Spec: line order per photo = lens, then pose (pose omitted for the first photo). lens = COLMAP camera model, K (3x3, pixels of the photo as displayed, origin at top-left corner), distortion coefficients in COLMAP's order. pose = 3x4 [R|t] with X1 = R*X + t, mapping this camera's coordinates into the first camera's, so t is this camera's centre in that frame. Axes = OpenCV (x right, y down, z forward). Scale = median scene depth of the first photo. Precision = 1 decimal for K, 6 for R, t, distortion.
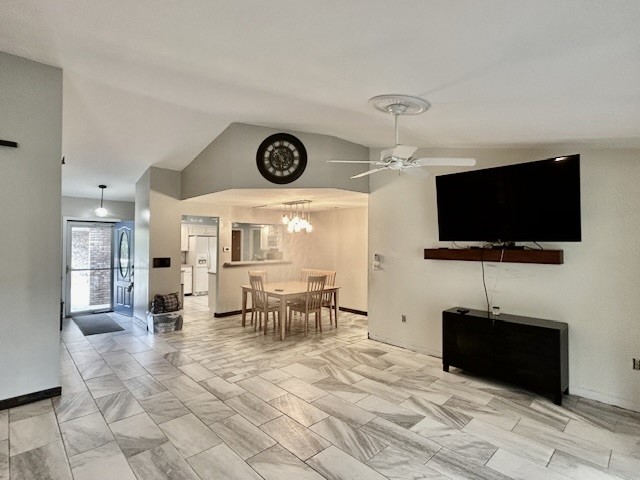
lens RADIAL K [[324.4, 0, 319.3], [0, 324.4, 239.1], [0, 0, 1]] dist [0.016423, 0.002084]
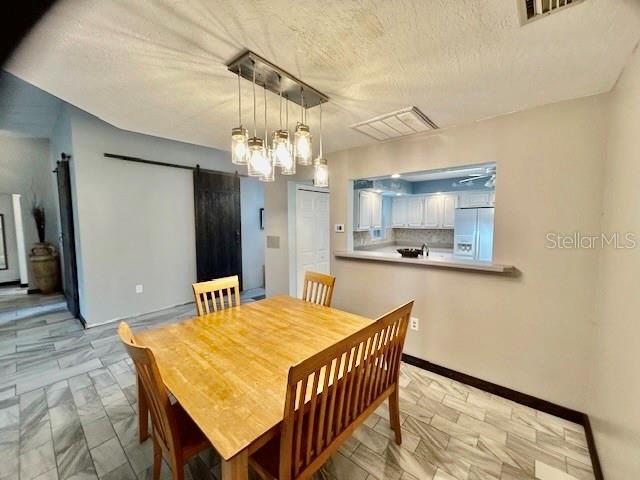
lens RADIAL K [[252.1, 0, 317.3], [0, 252.1, 240.8], [0, 0, 1]] dist [-0.012896, -0.000326]
pose [[0.113217, 0.069716, -0.991121, 0.284042], [0.019040, 0.997200, 0.072319, 0.034493], [0.993388, -0.027059, 0.111572, 1.539872]]
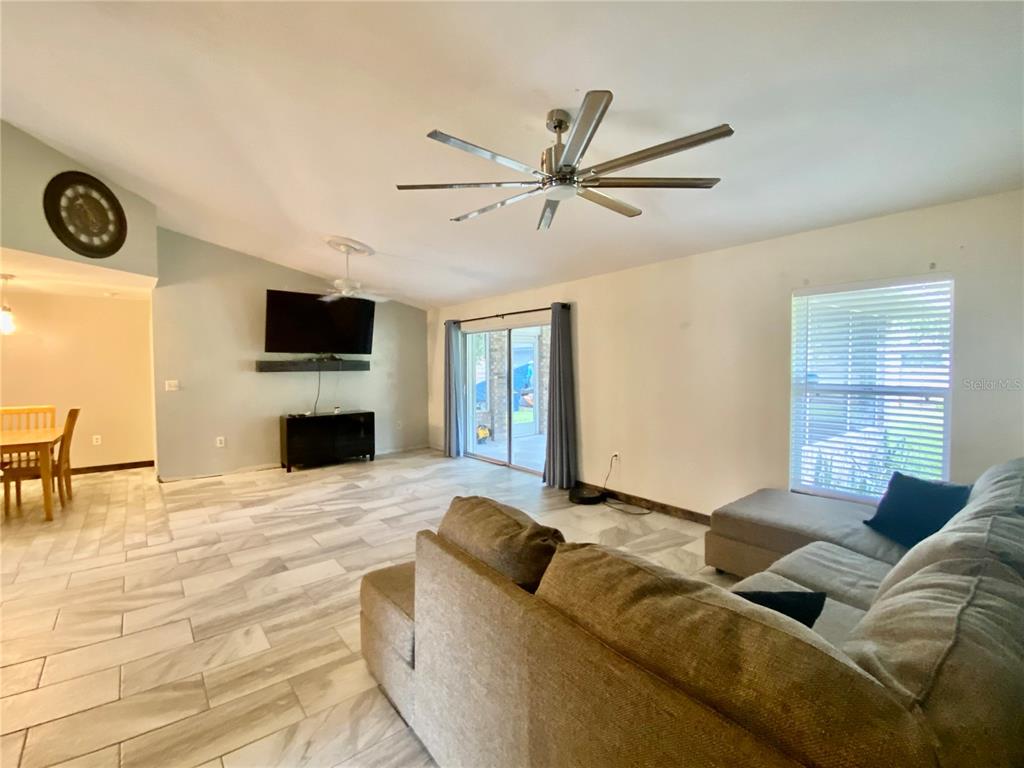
lens RADIAL K [[459.0, 0, 513.6], [0, 459.0, 384.3], [0, 0, 1]] dist [-0.029367, -0.001850]
pose [[0.070442, -0.045719, 0.996468, -1.073698], [-0.007970, 0.998891, 0.046393, 0.032273], [-0.997484, -0.011210, 0.069999, 0.149464]]
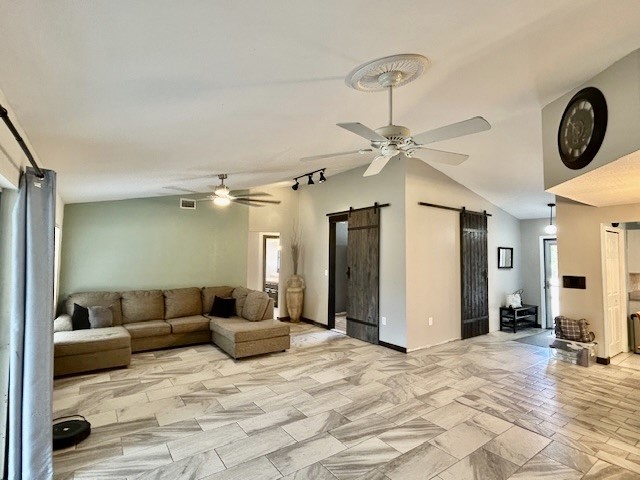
lens RADIAL K [[324.4, 0, 321.8], [0, 324.4, 240.9], [0, 0, 1]] dist [0.016423, 0.002084]
pose [[-0.124649, -0.053623, -0.990751, 0.701339], [0.001440, 0.998528, -0.054225, 0.012205], [0.992200, -0.008185, -0.124388, 0.652439]]
